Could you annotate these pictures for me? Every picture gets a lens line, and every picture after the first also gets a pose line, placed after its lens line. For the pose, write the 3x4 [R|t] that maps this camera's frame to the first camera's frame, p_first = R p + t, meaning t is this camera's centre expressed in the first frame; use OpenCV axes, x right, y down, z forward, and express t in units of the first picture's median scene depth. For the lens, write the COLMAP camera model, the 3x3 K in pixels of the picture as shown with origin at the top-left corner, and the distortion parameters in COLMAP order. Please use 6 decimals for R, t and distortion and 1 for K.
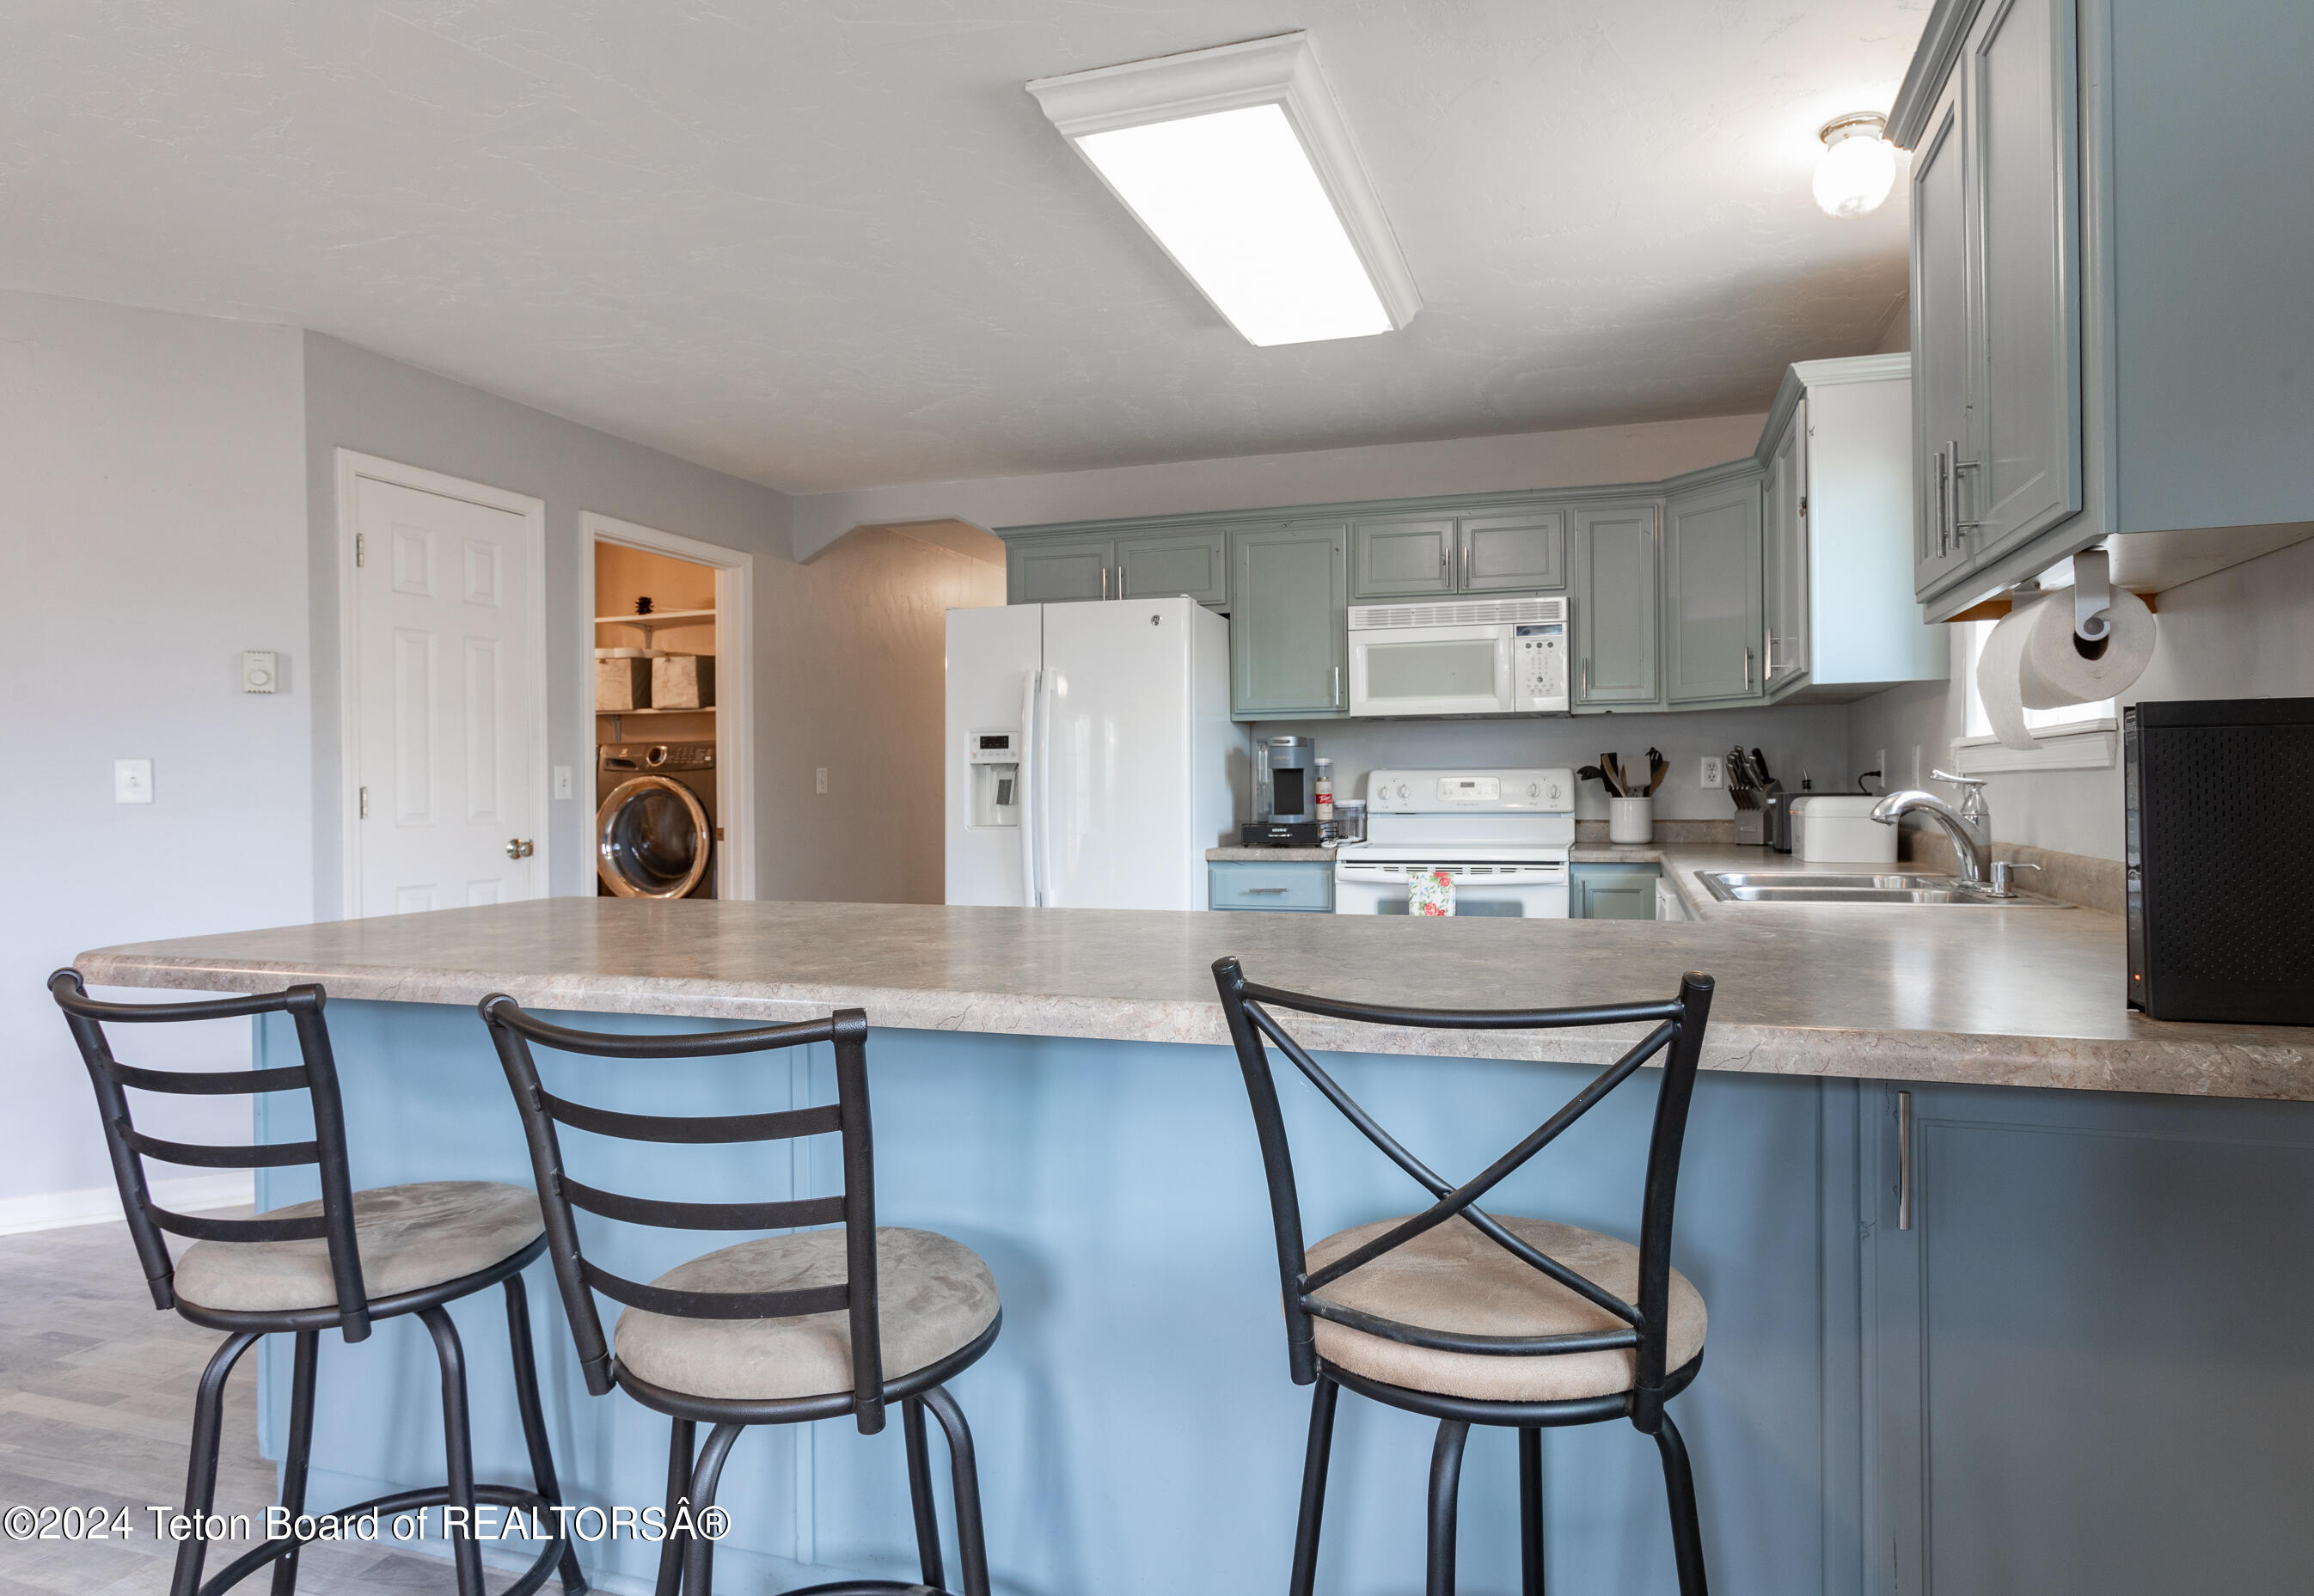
lens RADIAL K [[1341.4, 0, 1159.2], [0, 1341.4, 801.9], [0, 0, 1]] dist [0.002070, 0.001584]
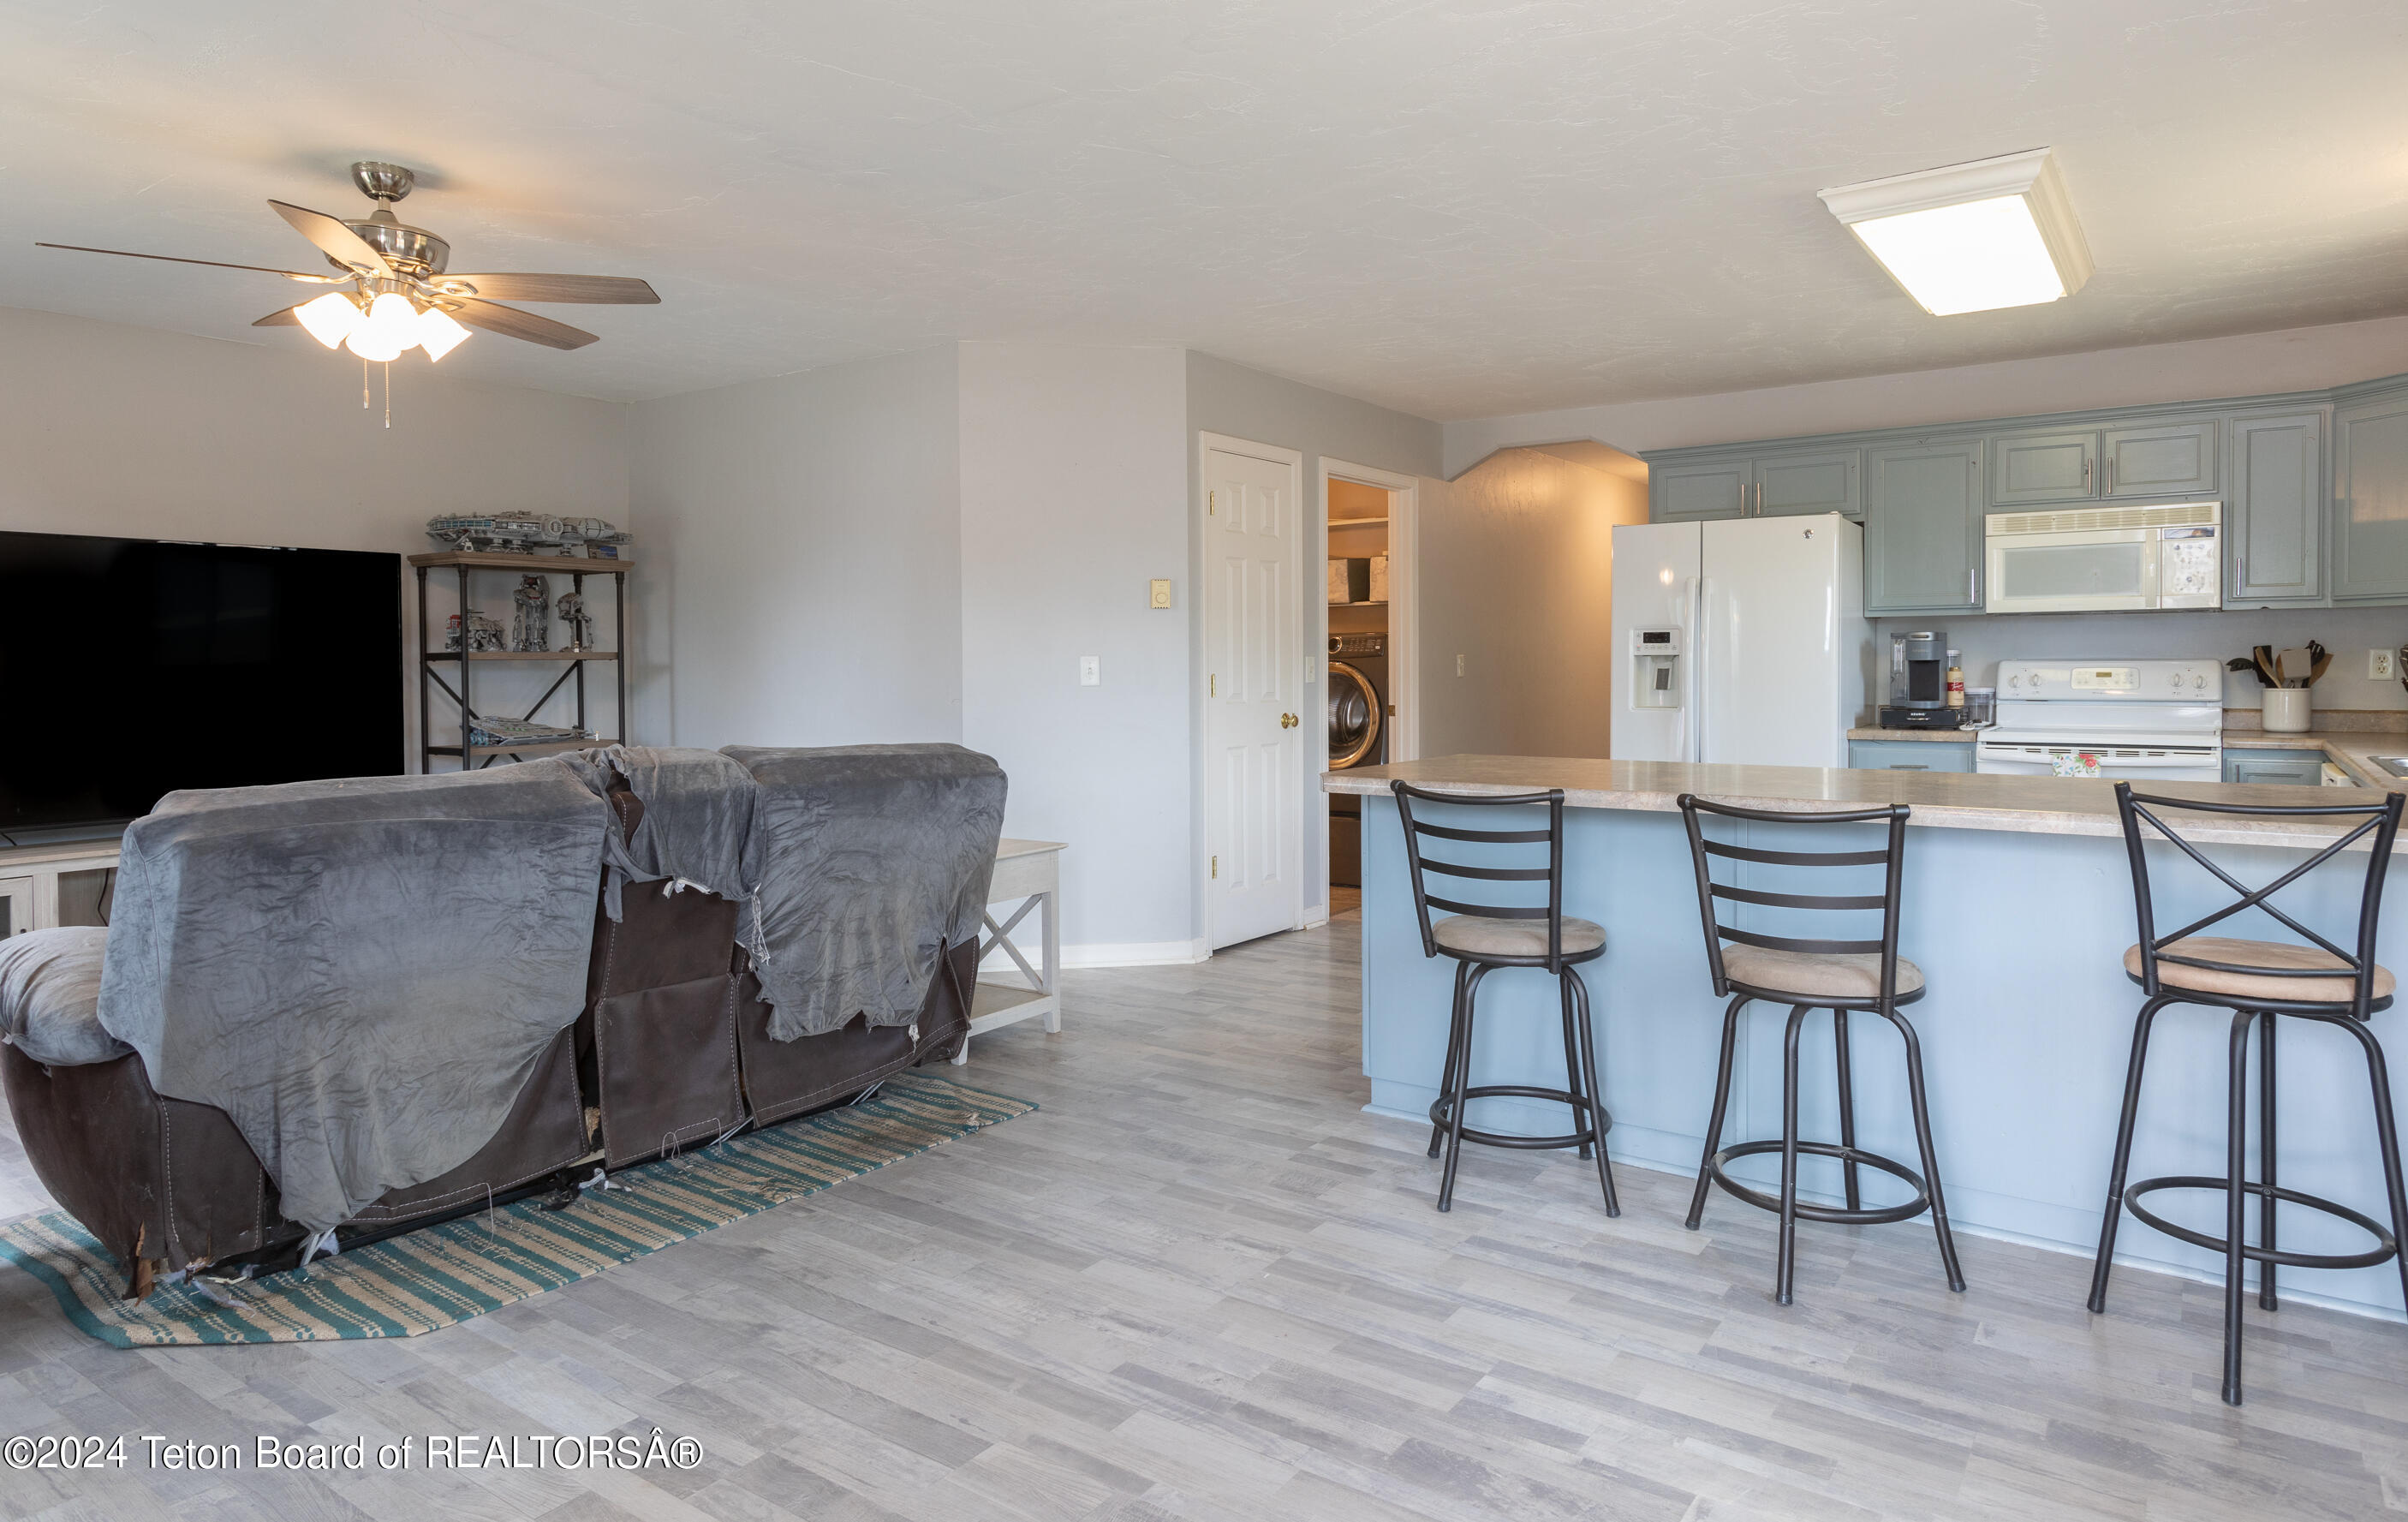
lens RADIAL K [[1391.6, 0, 1257.1], [0, 1391.6, 687.6], [0, 0, 1]] dist [0.037123, 0.001559]
pose [[0.963146, 0.008824, -0.268835, -0.129696], [-0.006660, 0.999938, 0.008960, -0.008534], [0.268898, -0.006839, 0.963144, -0.294681]]
